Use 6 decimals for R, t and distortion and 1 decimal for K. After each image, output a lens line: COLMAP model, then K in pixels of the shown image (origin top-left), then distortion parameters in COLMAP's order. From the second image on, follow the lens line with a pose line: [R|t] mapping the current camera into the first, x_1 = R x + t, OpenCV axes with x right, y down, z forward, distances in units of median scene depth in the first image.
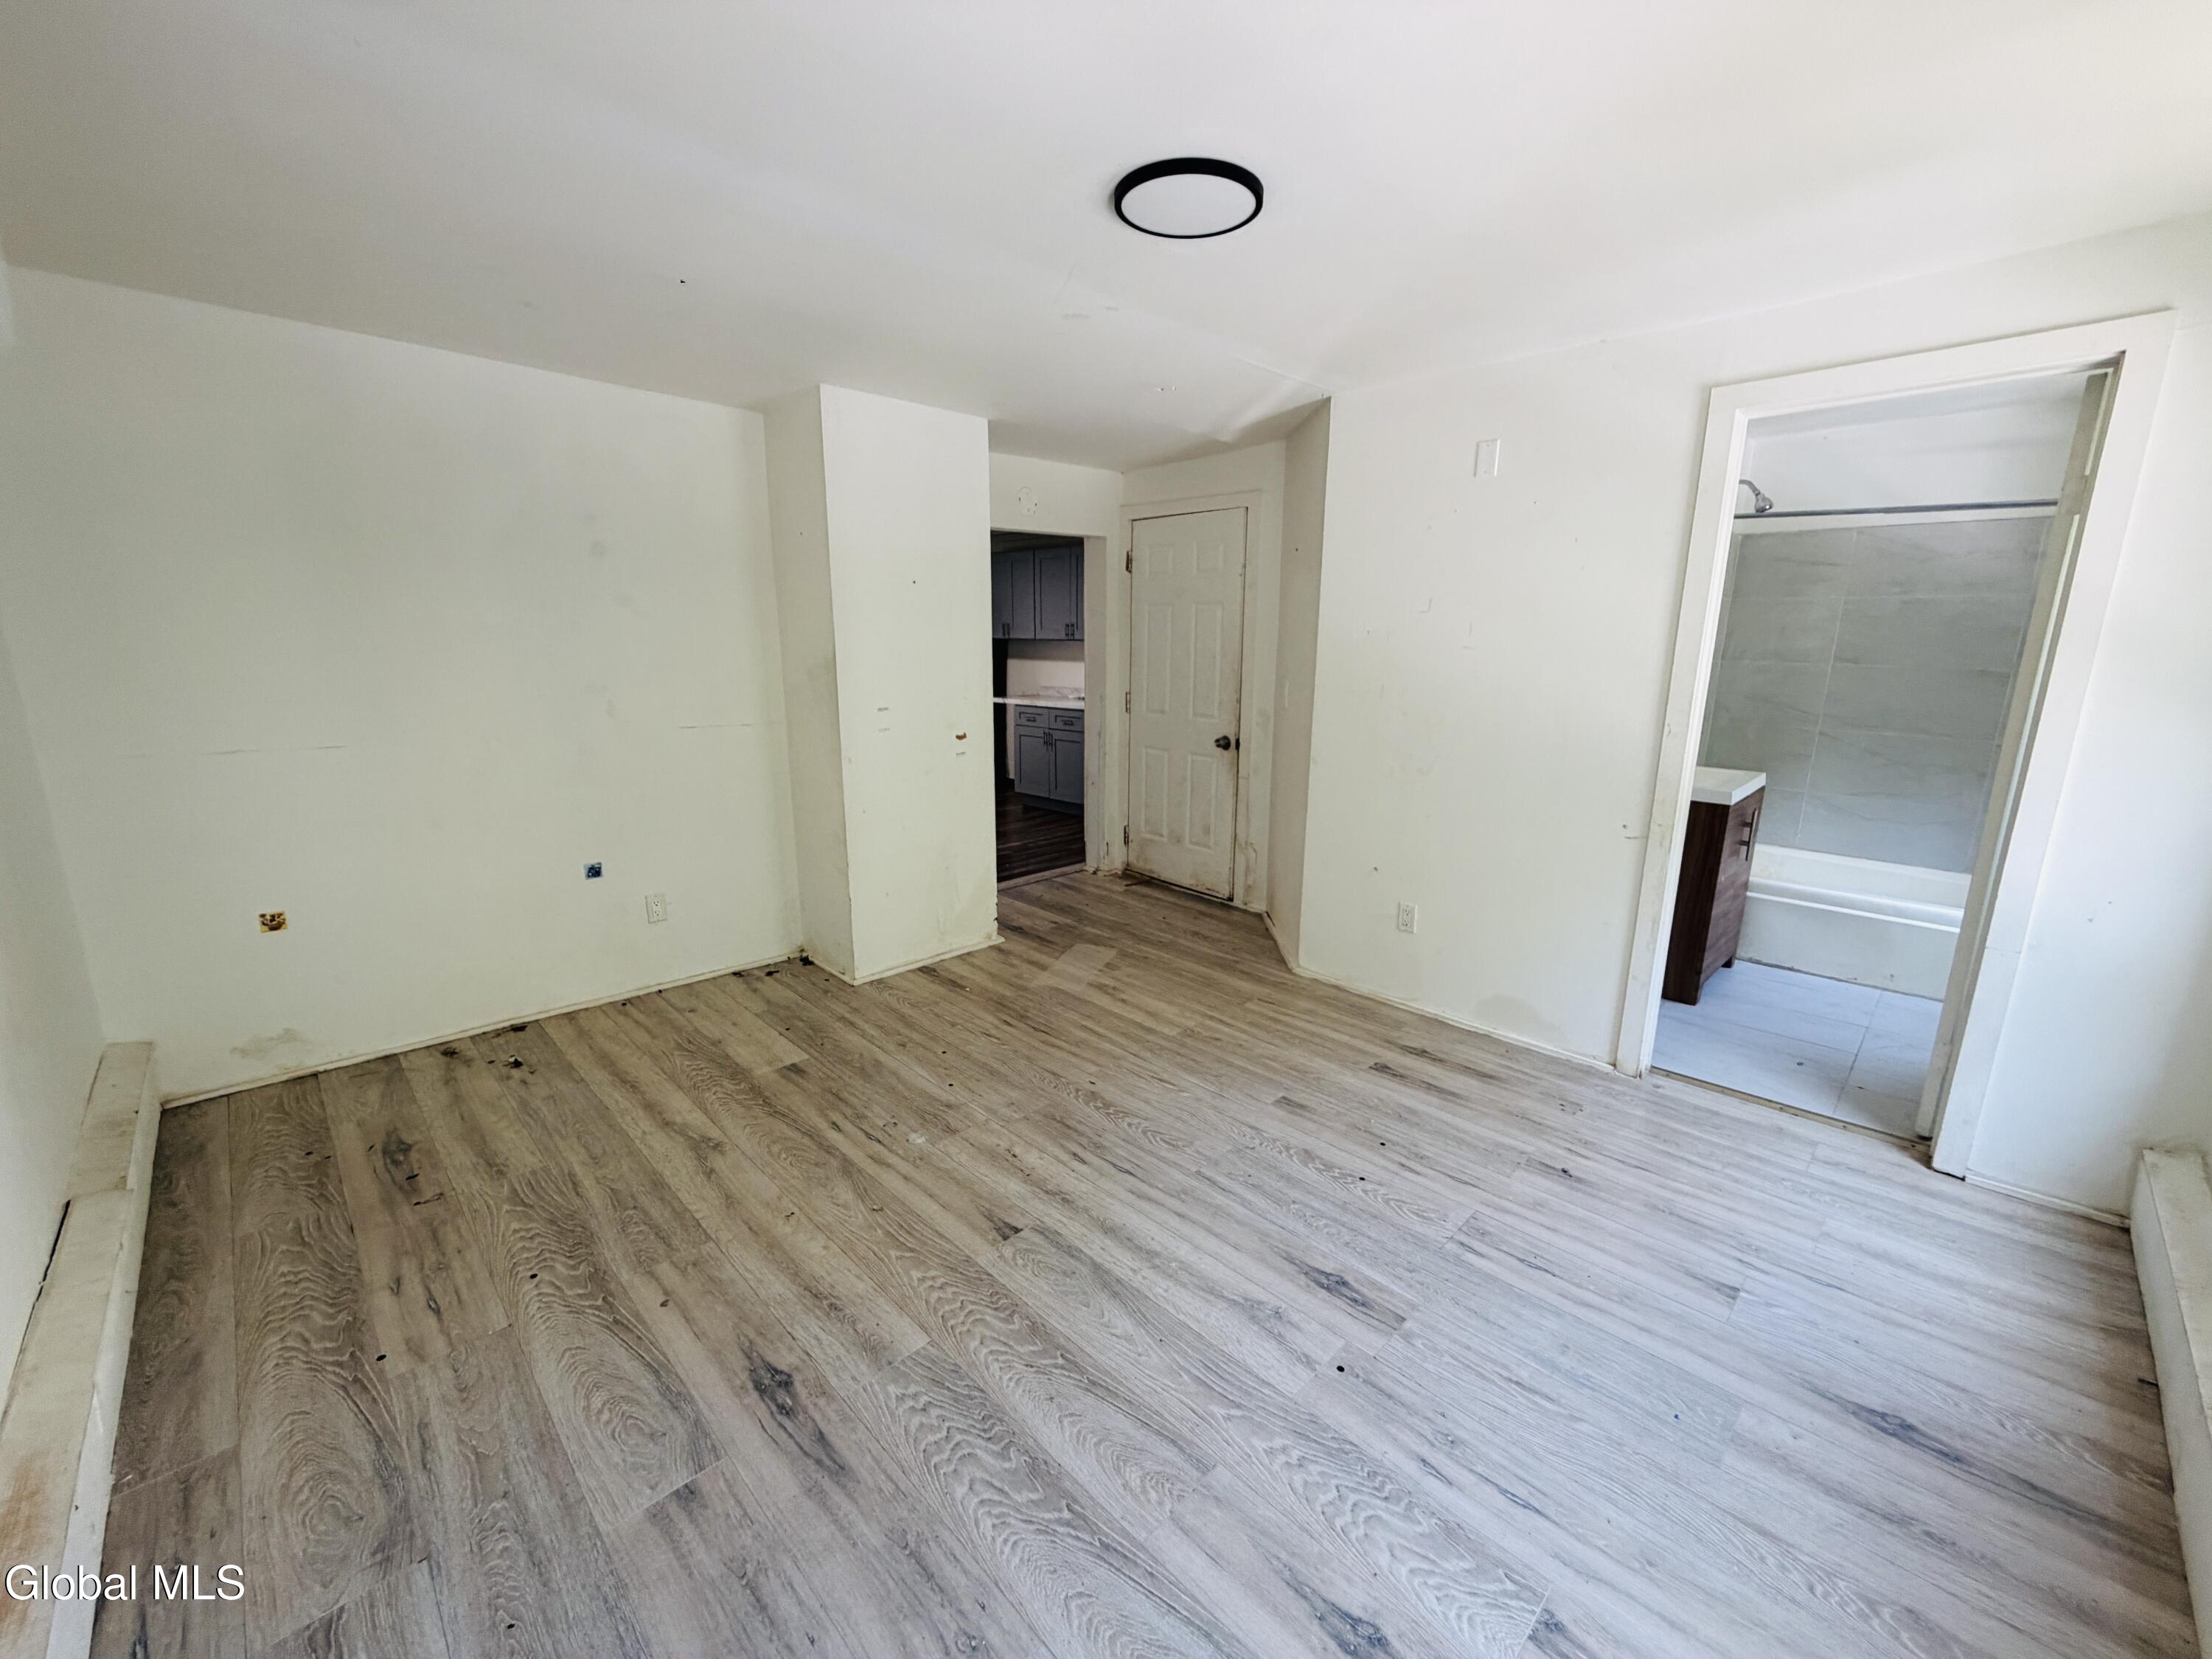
lens RADIAL K [[881.7, 0, 1103.9], [0, 881.7, 825.0], [0, 0, 1]] dist [-0.000494, 0.000323]
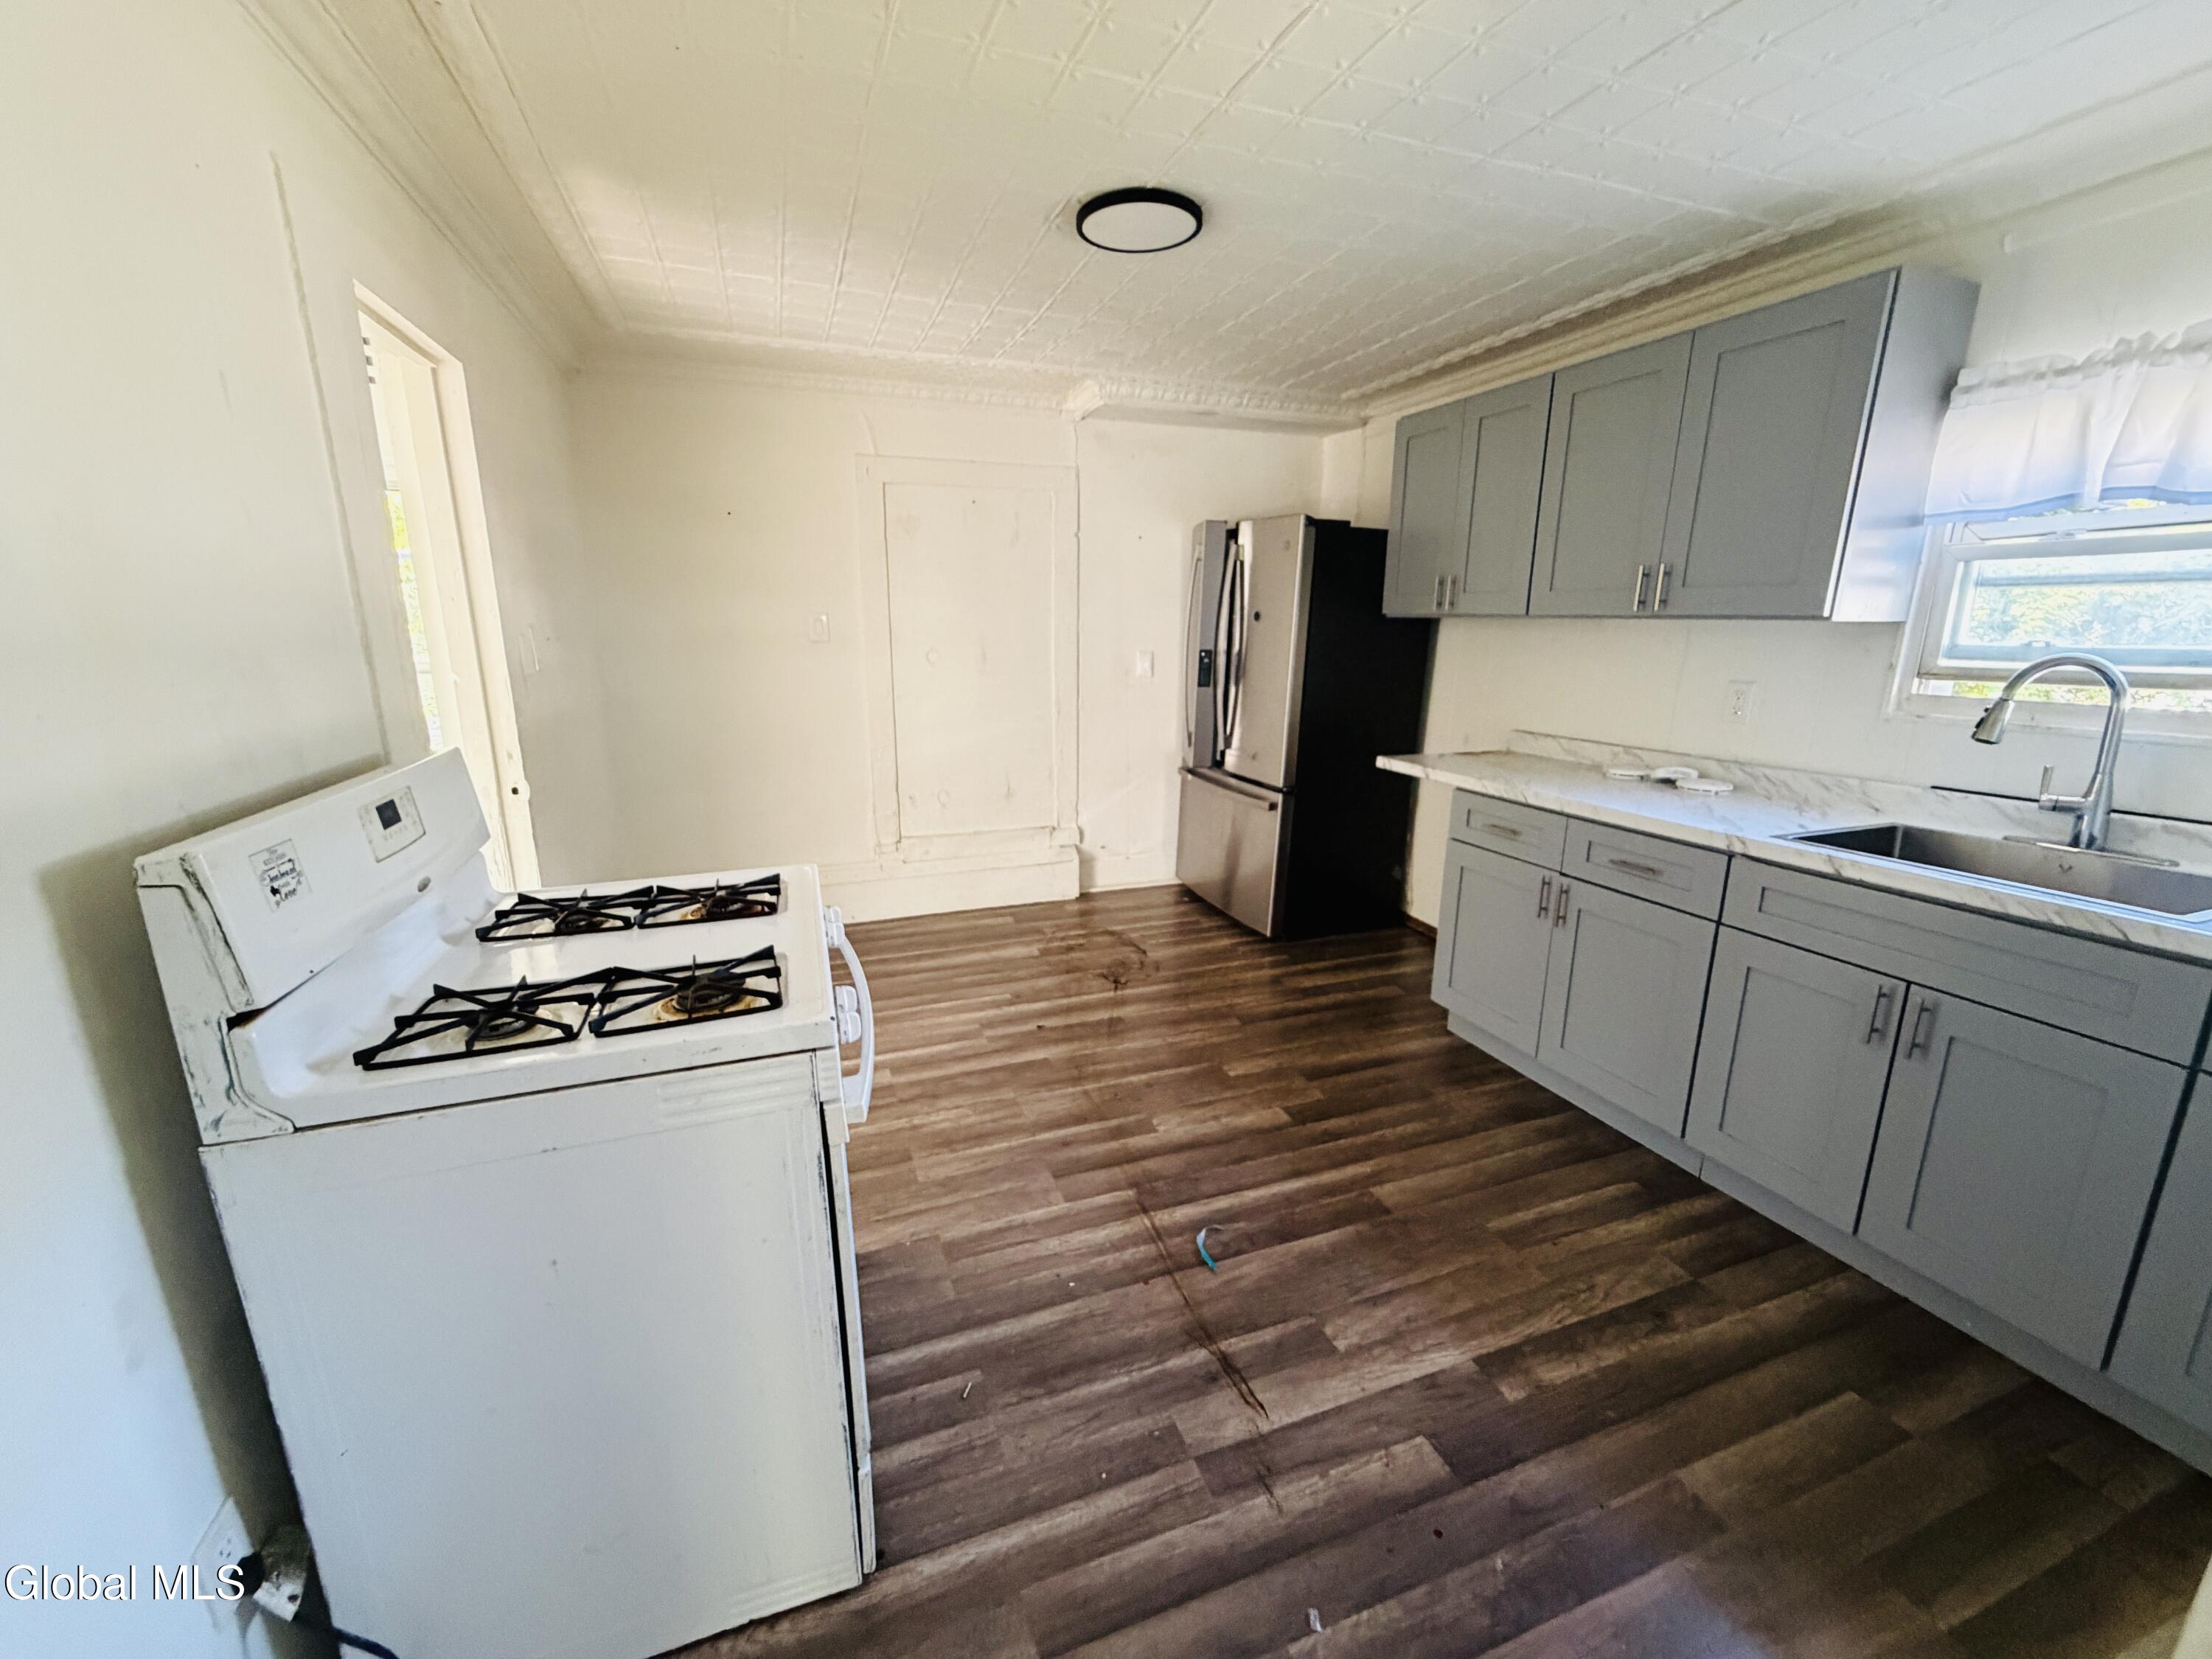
lens RADIAL K [[882.4, 0, 1105.5], [0, 882.4, 828.2], [0, 0, 1]] dist [0.000258, -0.000082]
pose [[0.913646, 0.090928, -0.396211, -0.151163], [-0.084799, 0.995851, 0.032998, -0.208394], [0.397568, 0.003450, 0.917566, 1.040462]]
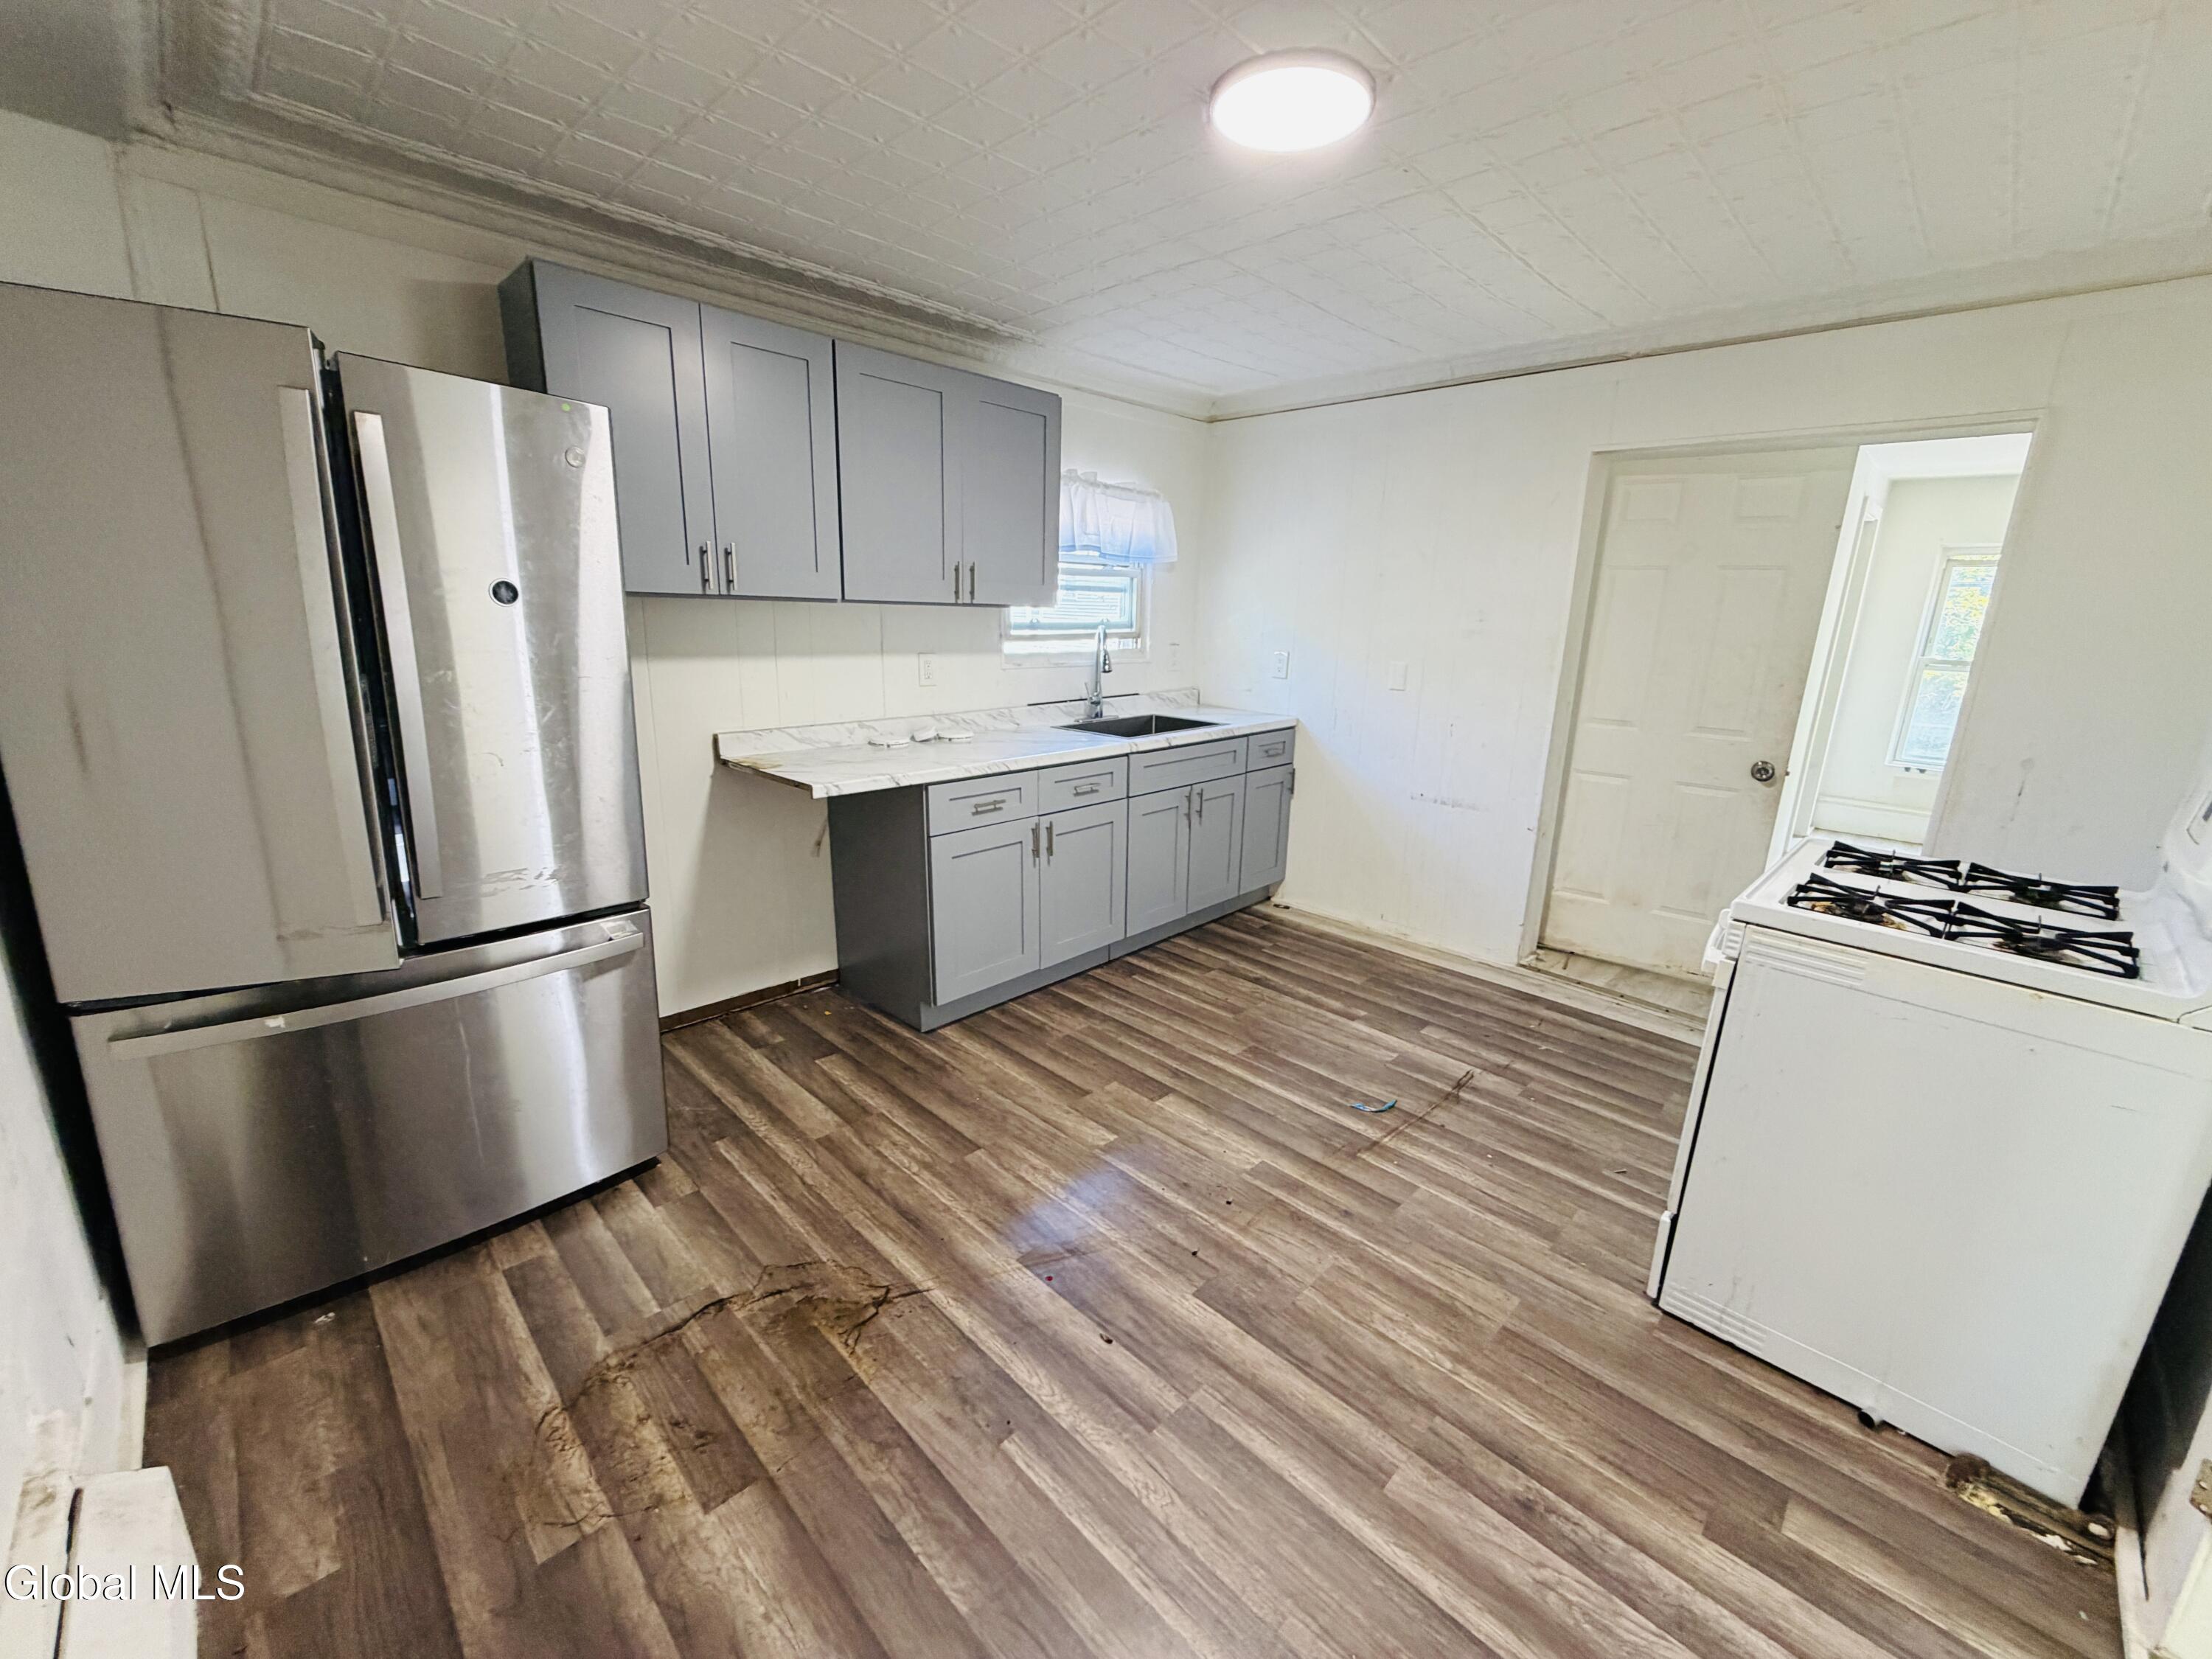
lens RADIAL K [[880.1, 0, 1105.0], [0, 880.1, 828.2], [0, 0, 1]] dist [0.000321, -0.000037]
pose [[-0.015609, -0.250952, 0.967874, -0.805045], [0.186625, 0.950250, 0.249392, -0.345134], [-0.982307, 0.184522, 0.032001, 1.625142]]
